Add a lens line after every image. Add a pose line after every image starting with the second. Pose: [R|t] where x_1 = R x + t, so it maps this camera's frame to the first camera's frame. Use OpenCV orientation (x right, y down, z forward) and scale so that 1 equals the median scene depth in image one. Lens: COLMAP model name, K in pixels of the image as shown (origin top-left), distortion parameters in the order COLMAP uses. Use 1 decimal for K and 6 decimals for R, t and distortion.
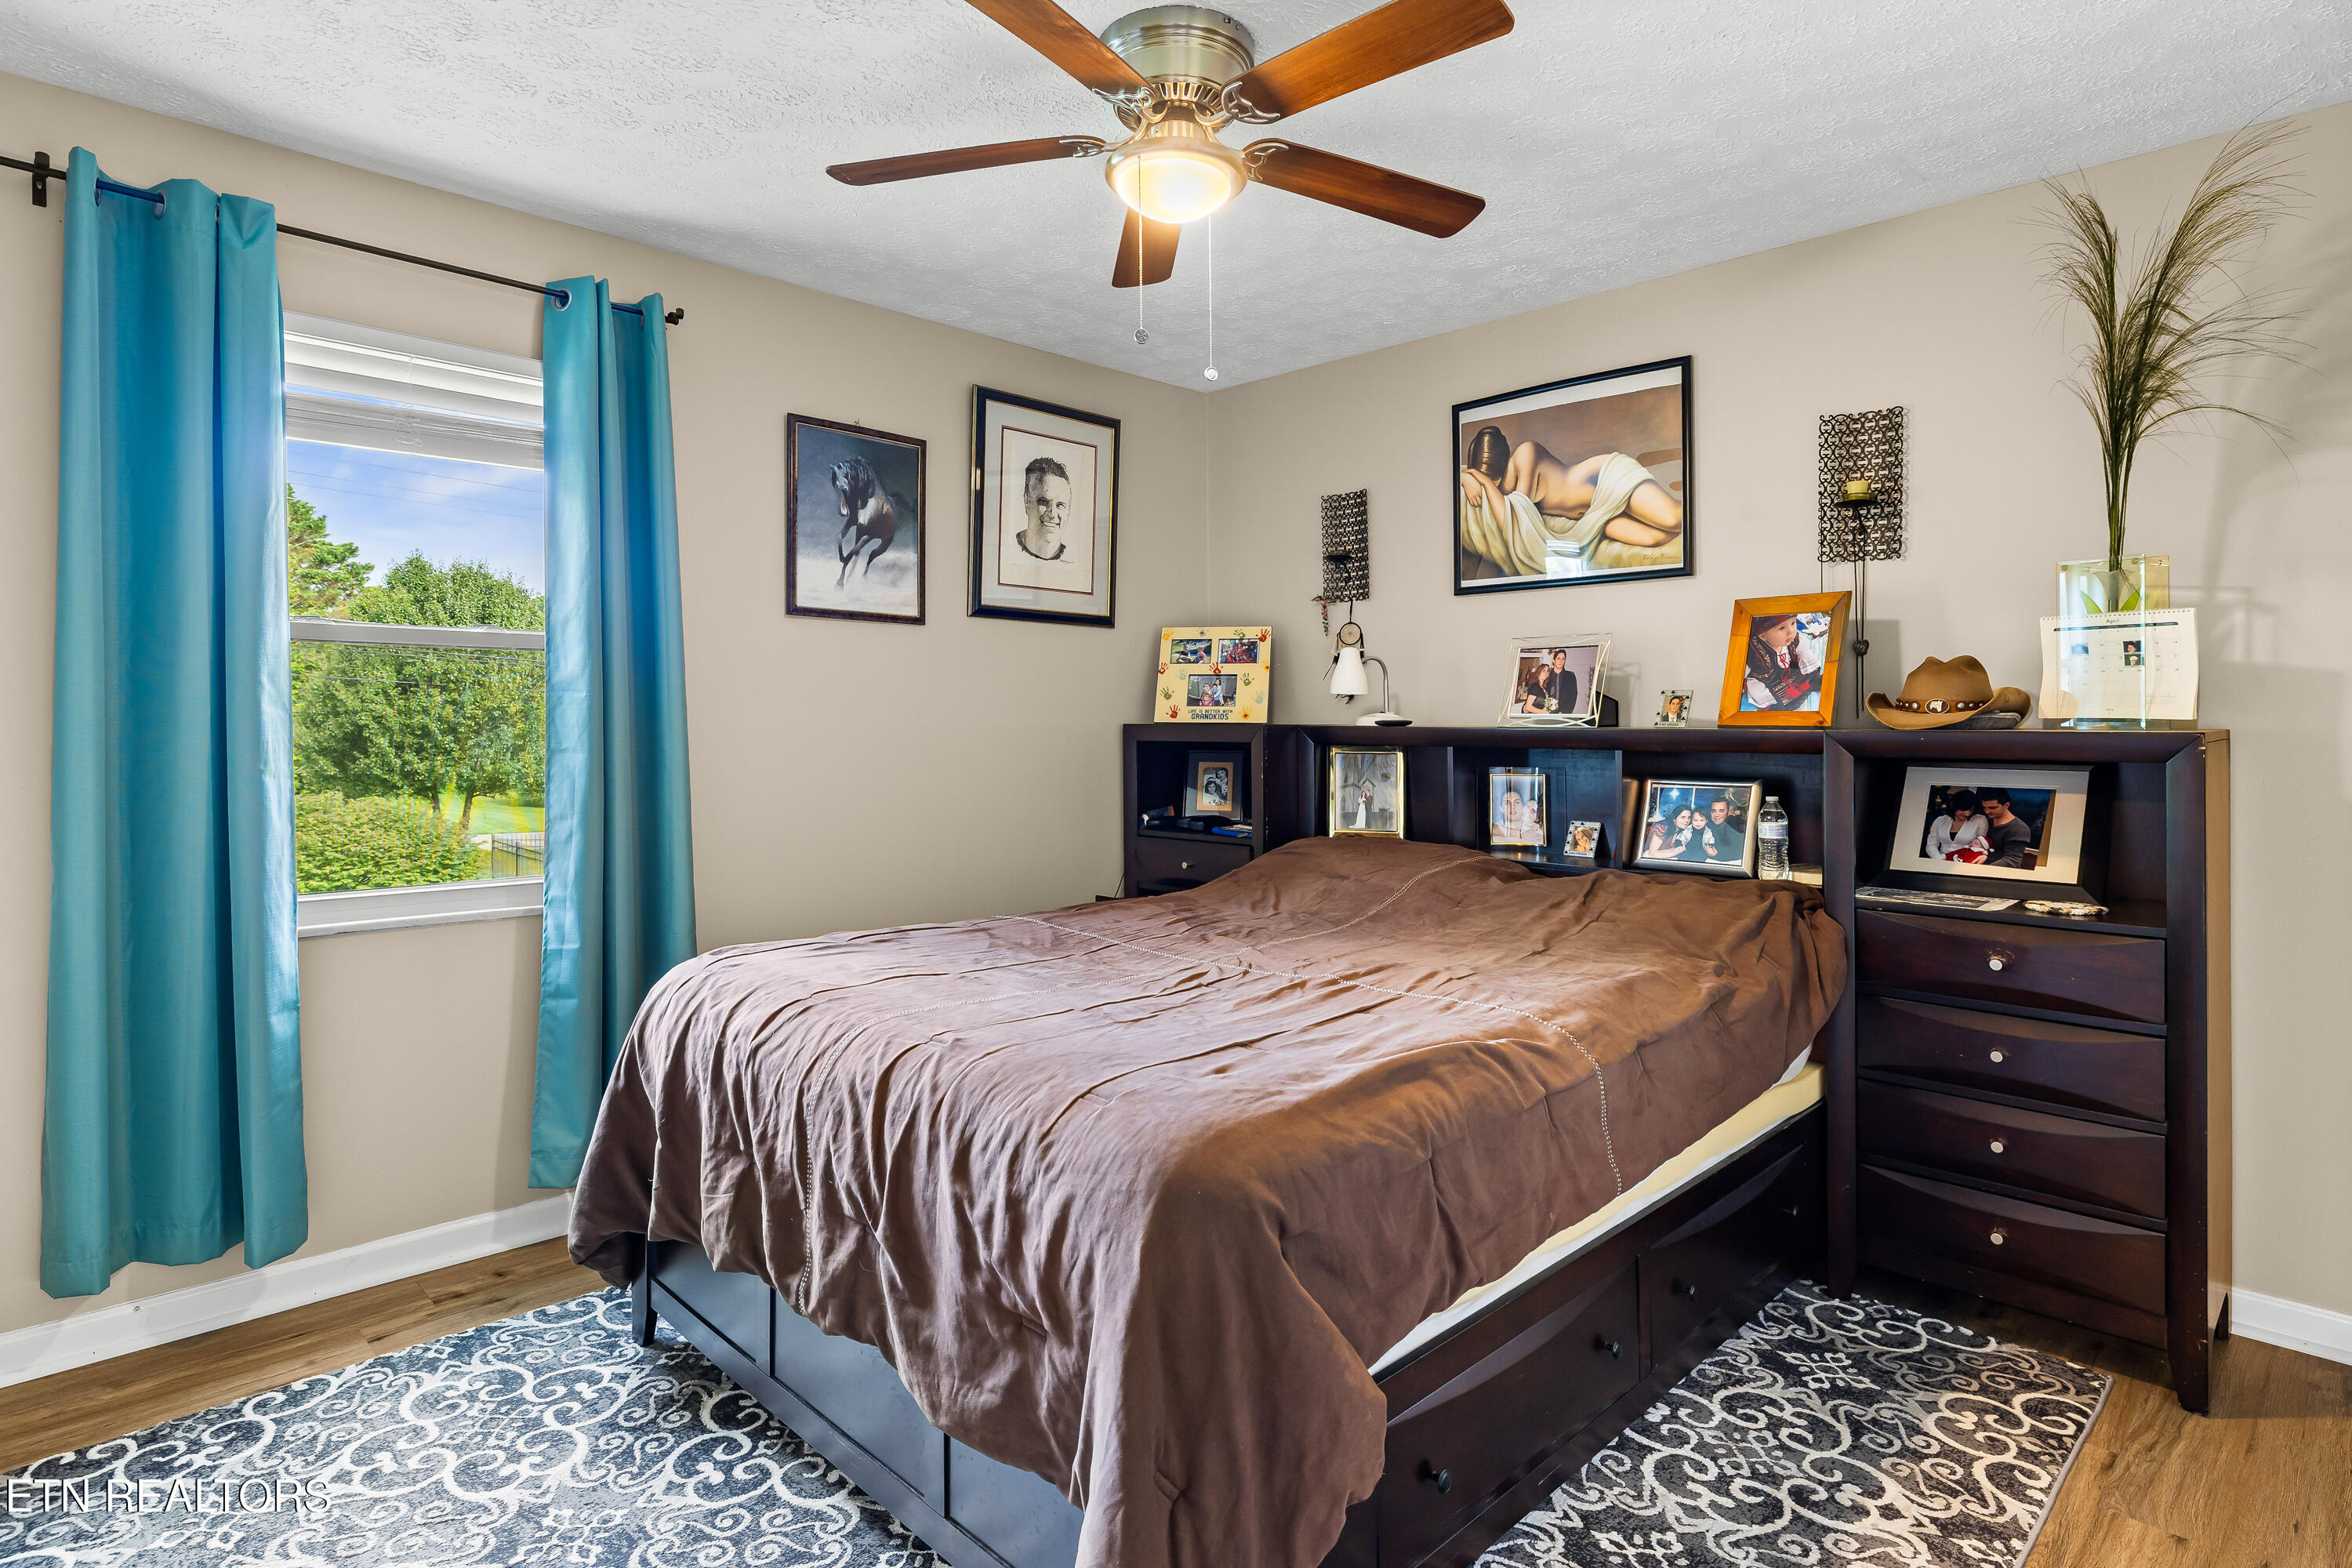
lens RADIAL K [[1241.5, 0, 1173.6], [0, 1241.5, 754.0], [0, 0, 1]] dist [-0.000698, 0.000172]
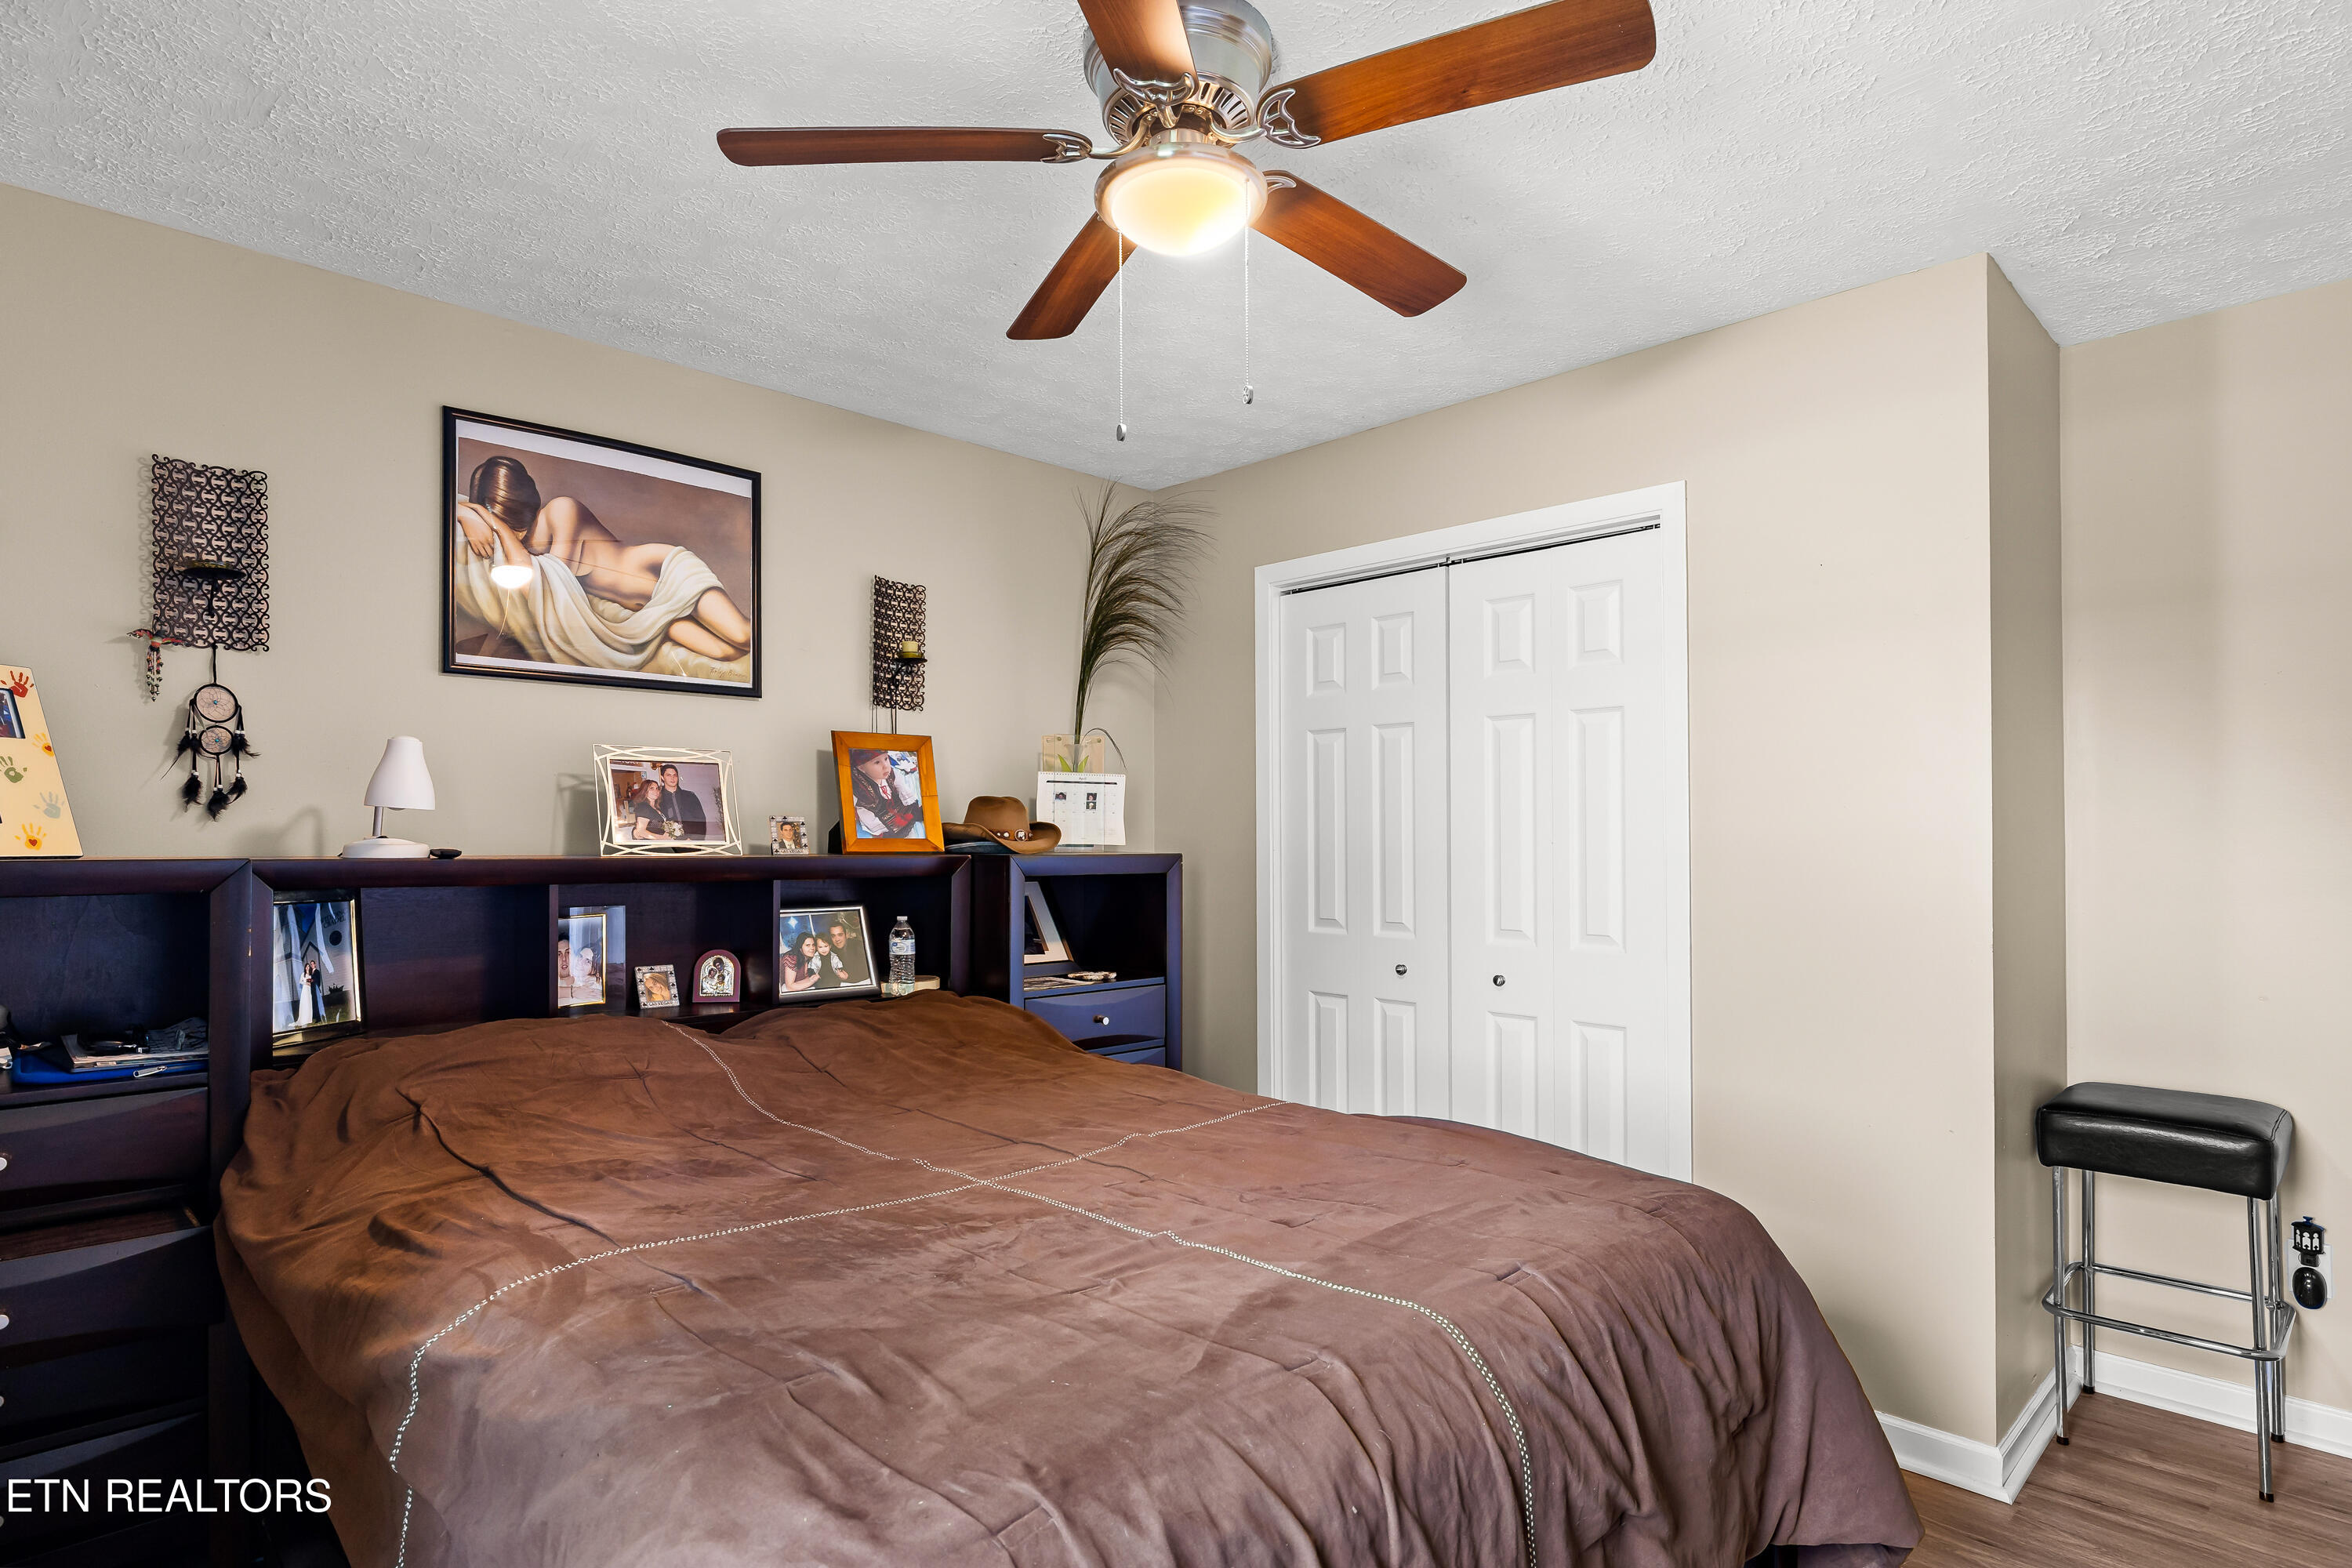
lens RADIAL K [[1234.1, 0, 1175.1], [0, 1234.1, 821.7], [0, 0, 1]] dist [-0.000782, -0.000169]
pose [[0.019577, 0.007481, 0.999780, -0.539515], [0.021585, 0.999736, -0.007903, -0.031781], [-0.999575, 0.021735, 0.019410, 0.653619]]
